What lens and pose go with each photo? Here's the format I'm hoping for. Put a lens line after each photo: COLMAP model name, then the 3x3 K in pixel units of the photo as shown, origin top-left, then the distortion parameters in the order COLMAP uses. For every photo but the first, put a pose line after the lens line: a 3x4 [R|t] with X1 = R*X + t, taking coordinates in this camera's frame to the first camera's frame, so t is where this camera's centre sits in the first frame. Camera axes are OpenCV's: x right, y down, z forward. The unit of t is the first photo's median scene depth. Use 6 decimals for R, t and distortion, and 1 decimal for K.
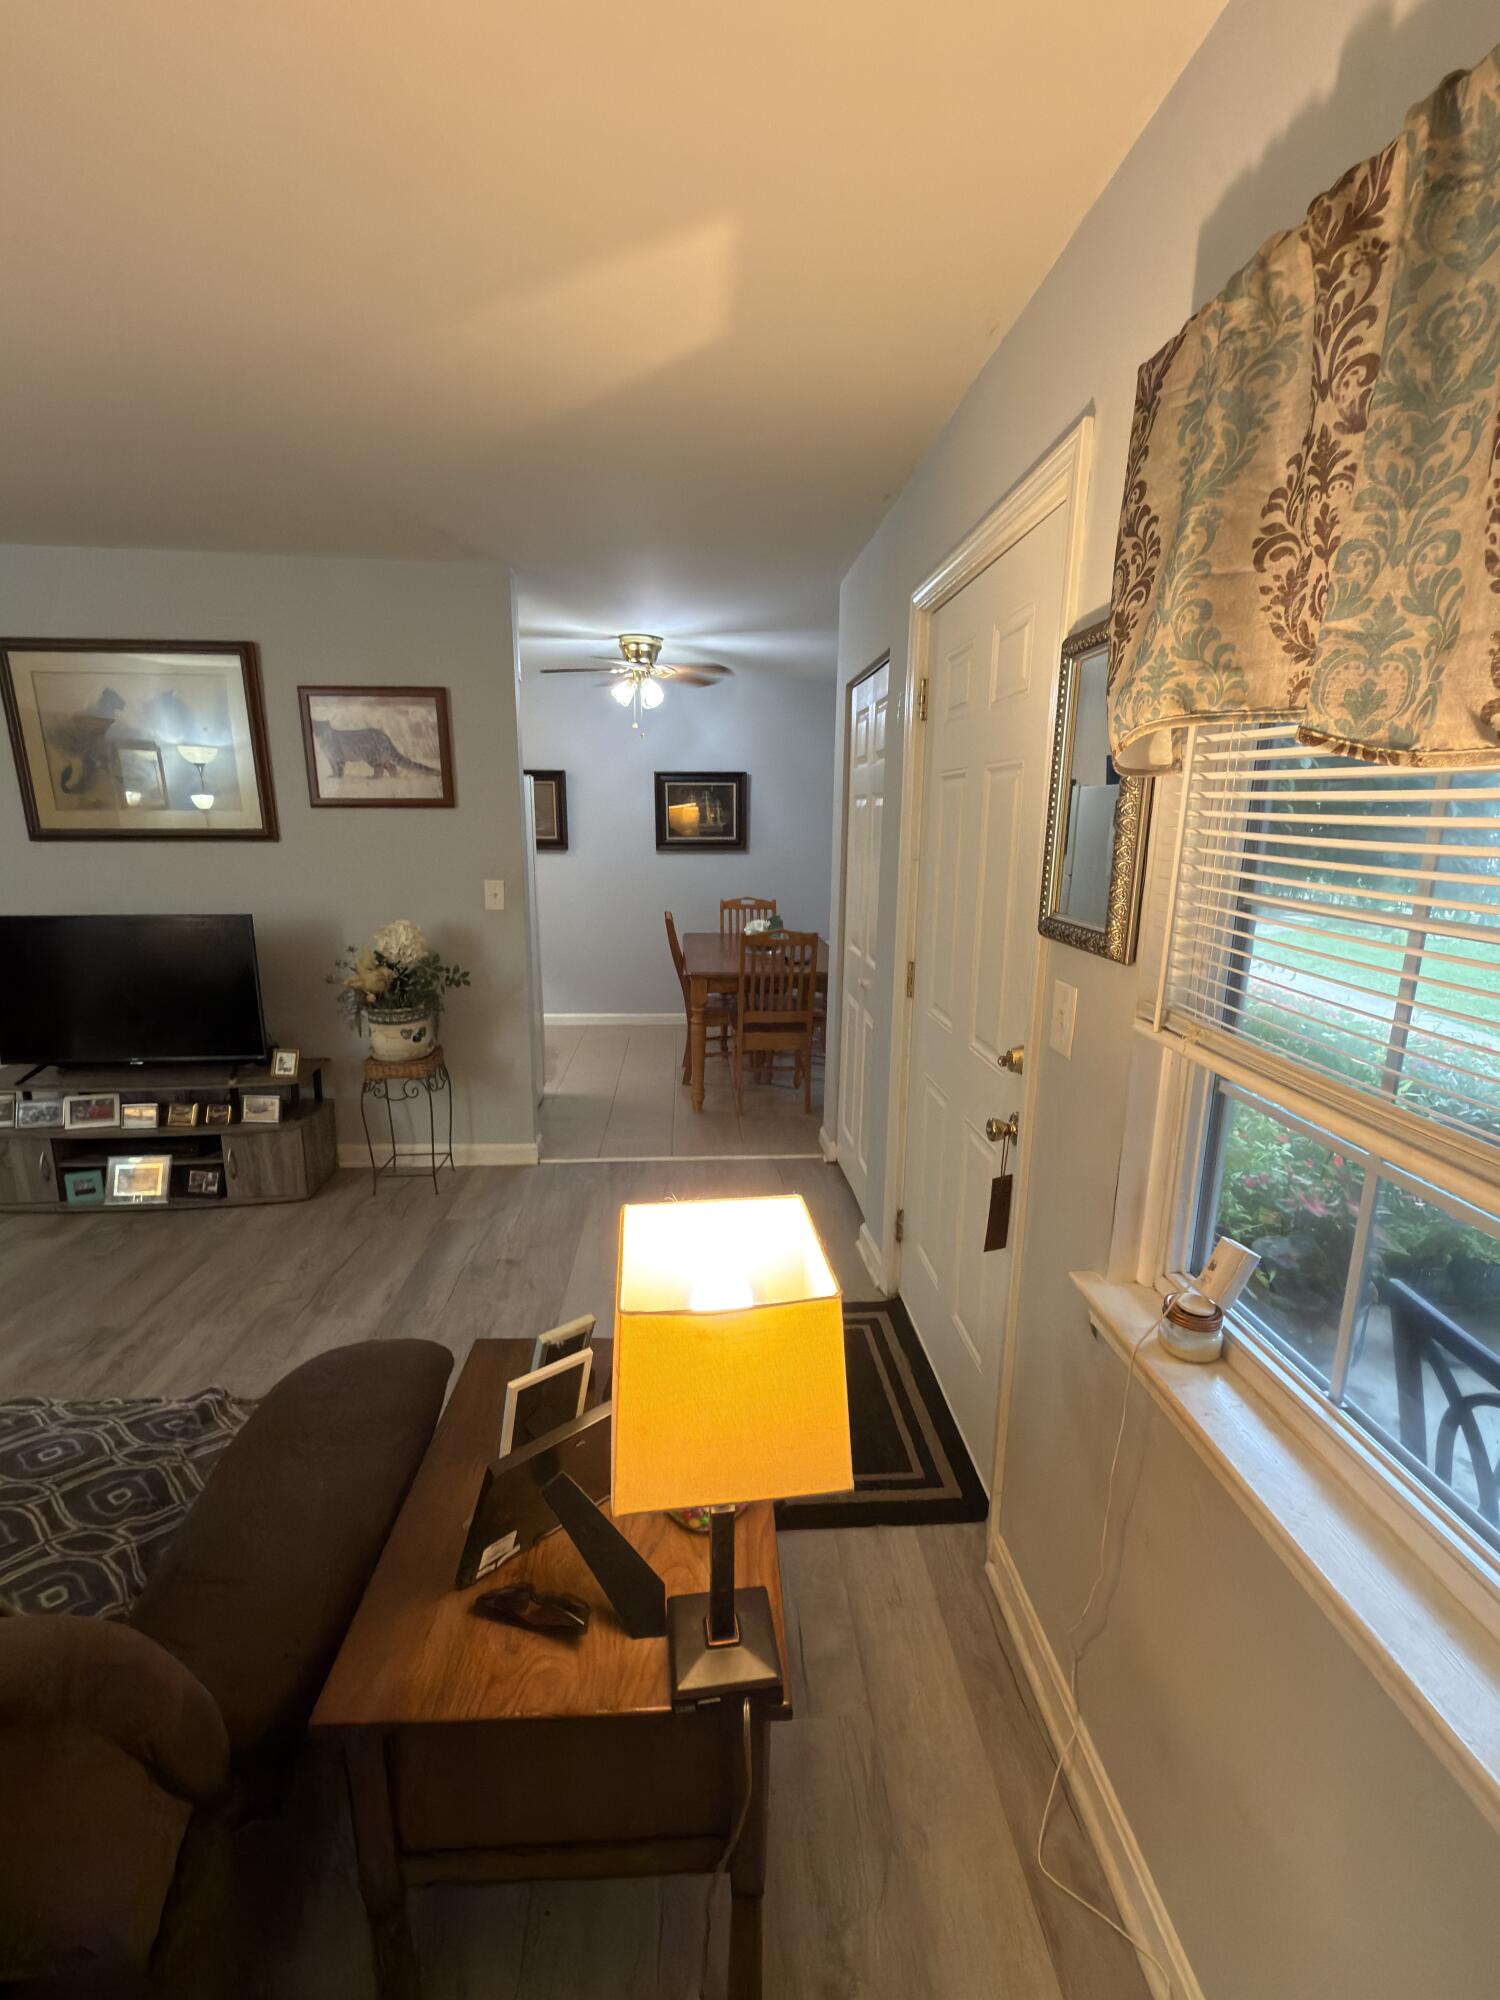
lens RADIAL K [[844.7, 0, 749.1], [0, 844.7, 1001.5], [0, 0, 1]] dist [0.001359, 0.000167]
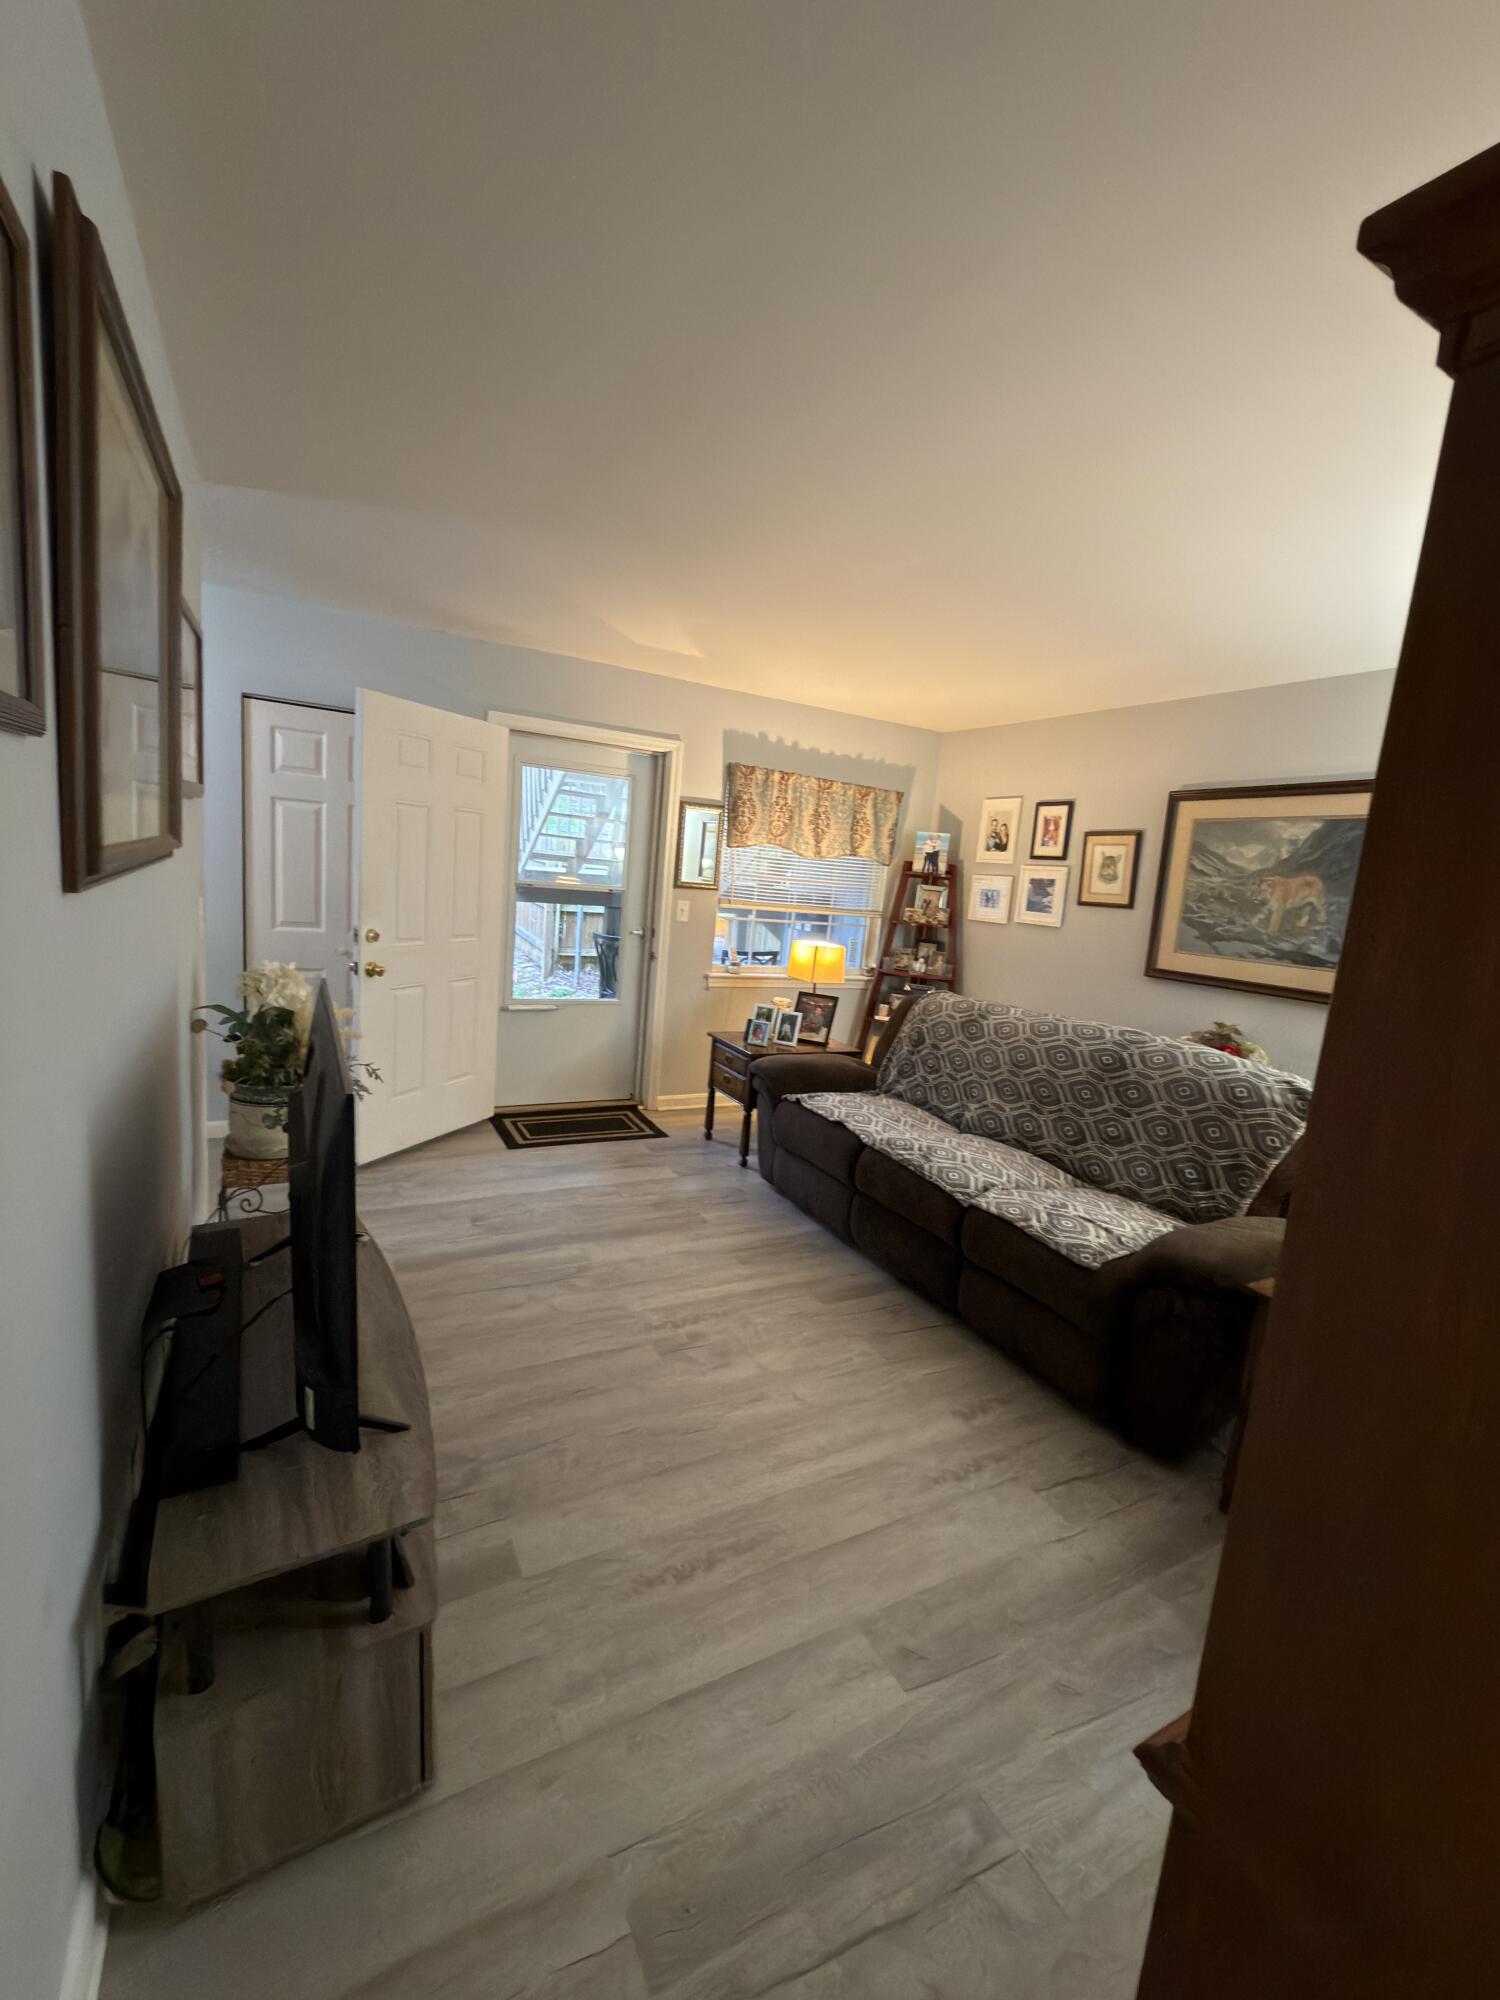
lens RADIAL K [[844.7, 0, 749.1], [0, 844.7, 1001.5], [0, 0, 1]] dist [0.001359, 0.000167]
pose [[-0.409114, -0.194414, 0.891532, -1.211009], [0.104613, 0.960603, 0.257482, -0.202353], [-0.906467, 0.198606, -0.372658, 0.893290]]
